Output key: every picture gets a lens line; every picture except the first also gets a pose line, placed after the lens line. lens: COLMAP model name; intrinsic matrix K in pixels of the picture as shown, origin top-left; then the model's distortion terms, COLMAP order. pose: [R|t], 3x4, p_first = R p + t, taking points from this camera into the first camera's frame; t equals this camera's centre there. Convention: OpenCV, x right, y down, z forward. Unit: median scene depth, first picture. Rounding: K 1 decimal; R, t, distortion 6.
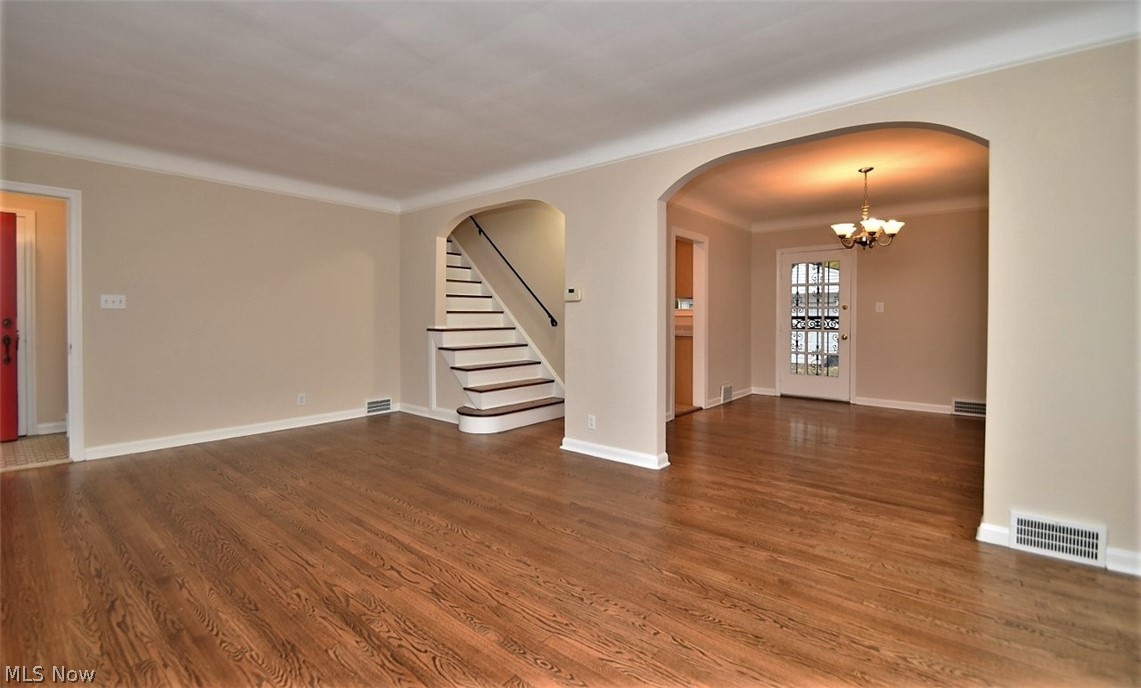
lens RADIAL K [[485.9, 0, 570.0], [0, 485.9, 322.5], [0, 0, 1]] dist [-0.014123, -0.000280]
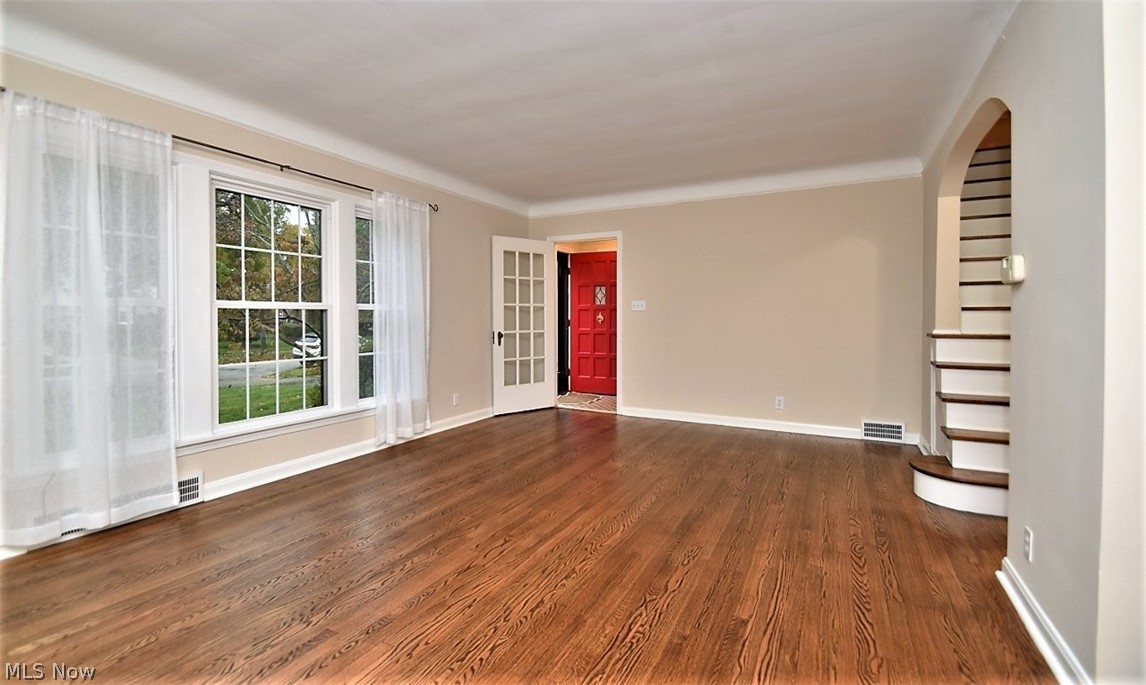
lens RADIAL K [[509.0, 0, 568.7], [0, 509.0, 321.0], [0, 0, 1]] dist [0.000115, -0.000249]
pose [[0.196070, 0.008879, -0.980550, 0.660239], [-0.012174, 0.999904, 0.006620, -0.007999], [0.980514, 0.010639, 0.196159, 0.736344]]
